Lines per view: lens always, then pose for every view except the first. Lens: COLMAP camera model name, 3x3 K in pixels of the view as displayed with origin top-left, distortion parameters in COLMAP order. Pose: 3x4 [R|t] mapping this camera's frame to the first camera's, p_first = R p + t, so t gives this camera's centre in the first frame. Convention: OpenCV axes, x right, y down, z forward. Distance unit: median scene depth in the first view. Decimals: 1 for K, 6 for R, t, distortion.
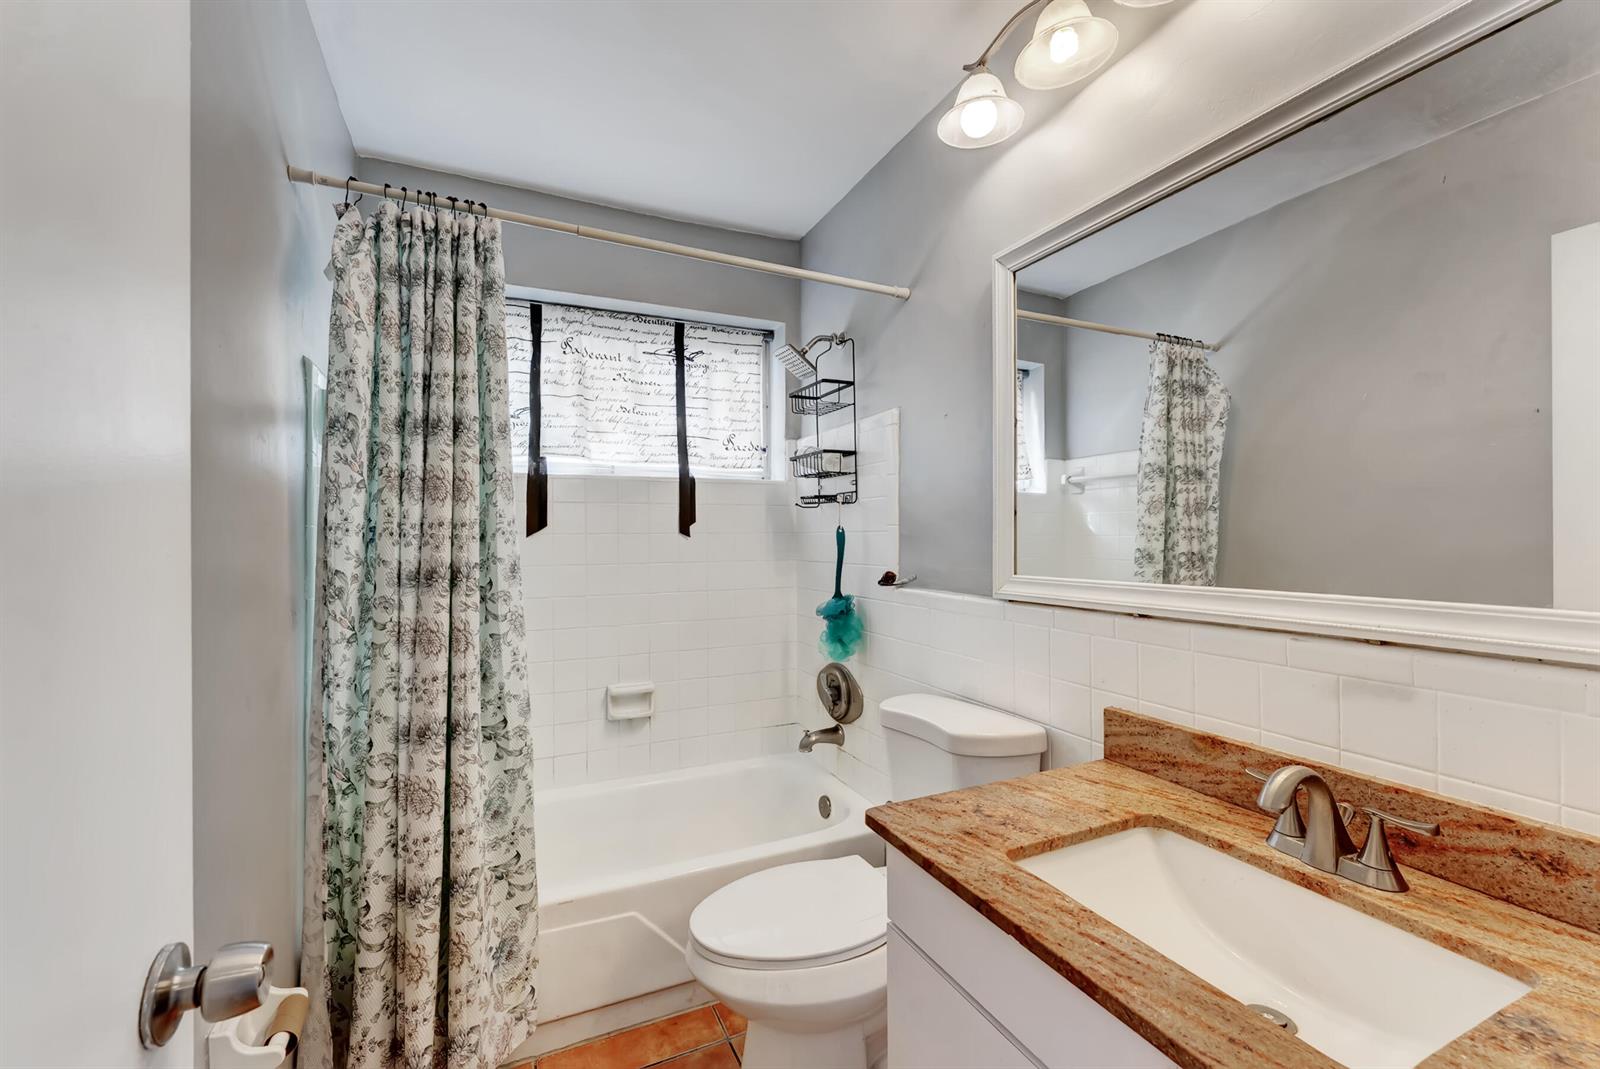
lens RADIAL K [[668.0, 0, 810.8], [0, 668.0, 534.2], [0, 0, 1]] dist [-0.000408, 0.000611]
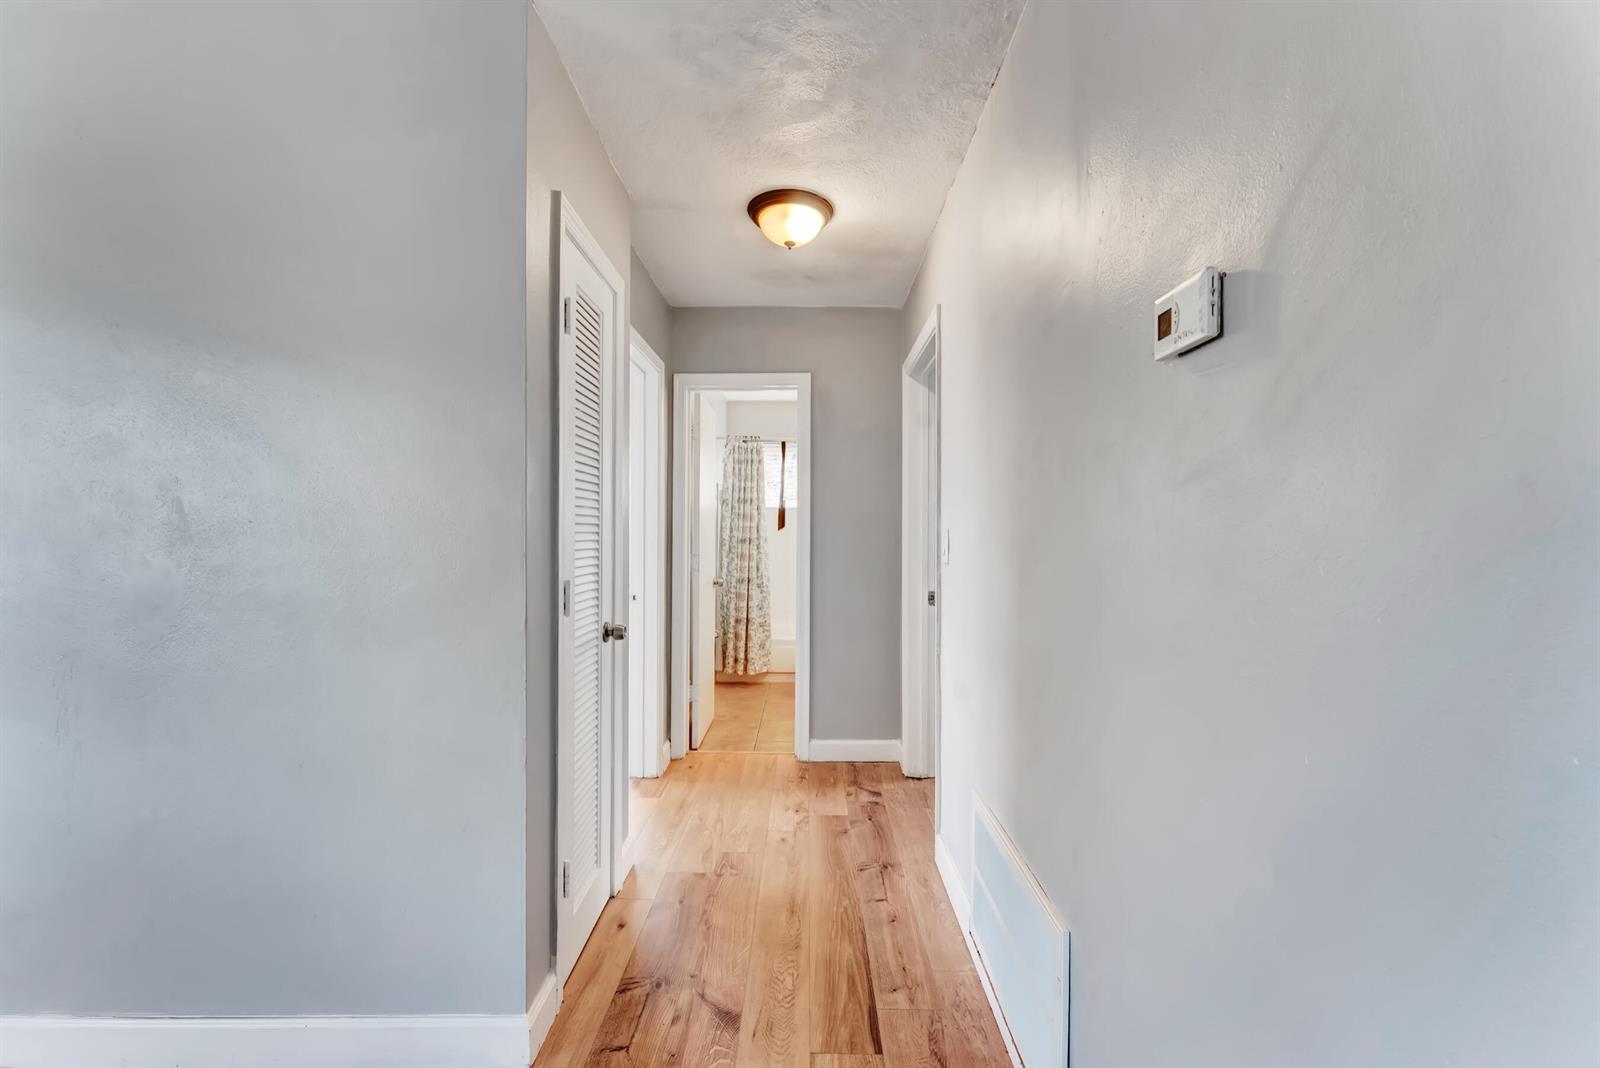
lens RADIAL K [[668.0, 0, 798.4], [0, 668.0, 533.2], [0, 0, 1]] dist [-0.000408, 0.000611]
pose [[0.896604, 0.011905, -0.442673, 1.394173], [-0.010642, 0.999929, 0.005338, -0.003677], [0.442705, -0.000075, 0.896667, -2.285110]]
